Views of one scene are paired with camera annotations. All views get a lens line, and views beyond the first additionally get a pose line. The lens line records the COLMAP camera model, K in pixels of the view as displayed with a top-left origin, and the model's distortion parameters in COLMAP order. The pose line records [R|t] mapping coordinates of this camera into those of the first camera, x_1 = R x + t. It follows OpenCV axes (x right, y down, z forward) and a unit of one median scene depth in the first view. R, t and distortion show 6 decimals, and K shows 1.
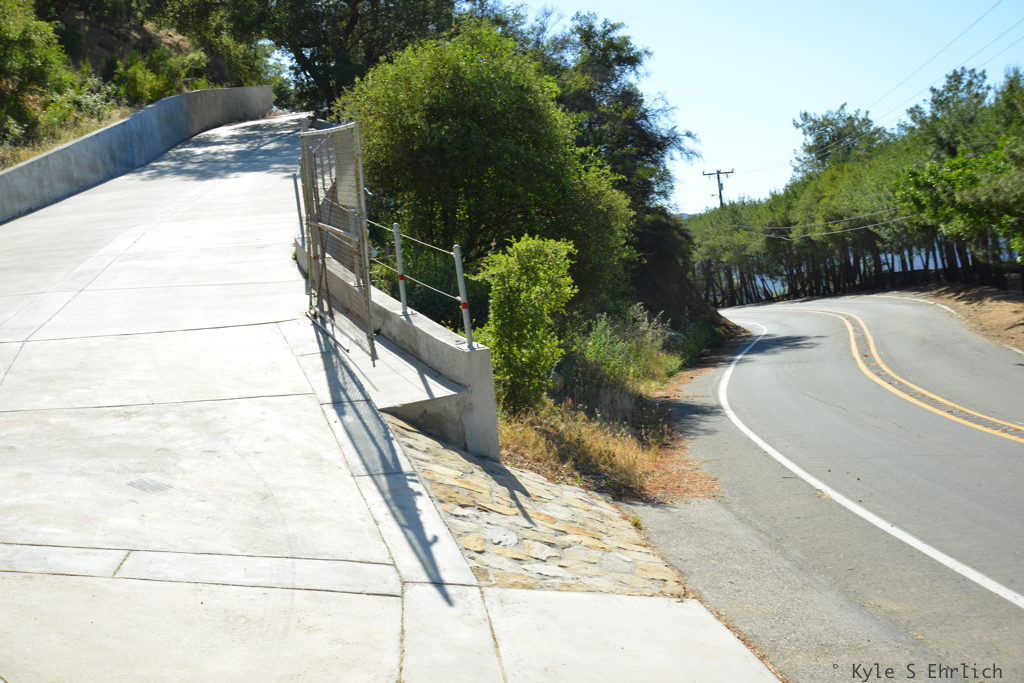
lens RADIAL K [[1015.5, 0, 515.3], [0, 1015.5, 348.1], [0, 0, 1]] dist [-0.059105, 0.106292]
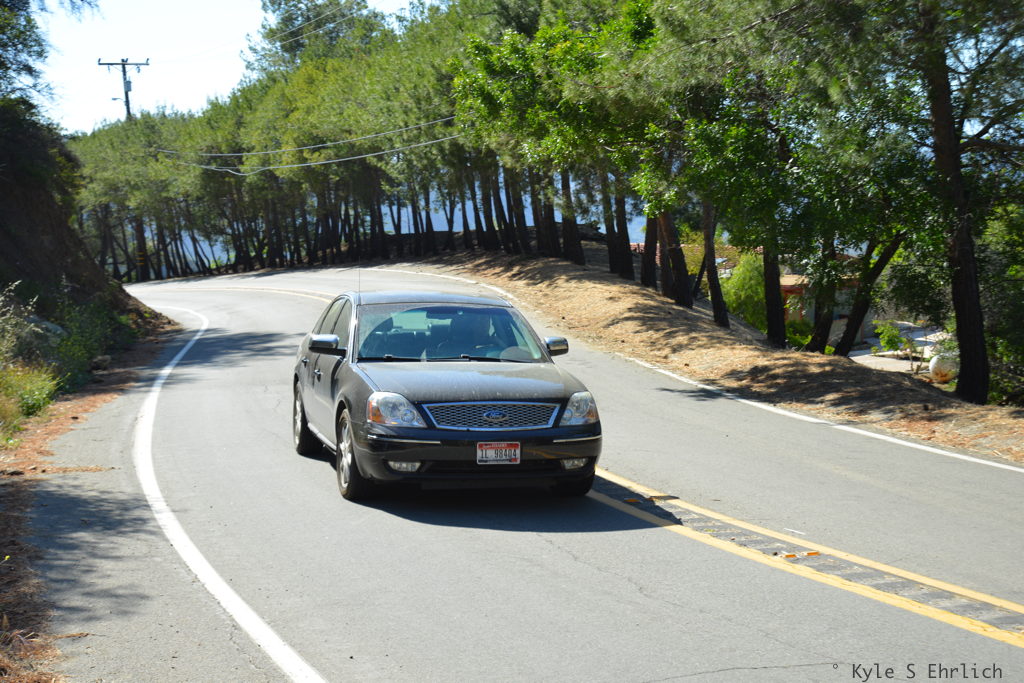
lens RADIAL K [[1526.9, 0, 509.6], [0, 1526.9, 354.2], [0, 0, 1]] dist [-0.046086, 0.156319]
pose [[0.900595, 0.007648, 0.434593, 0.021270], [-0.009709, 0.999950, 0.002523, -0.002366], [-0.434552, -0.006492, 0.900623, 0.121421]]
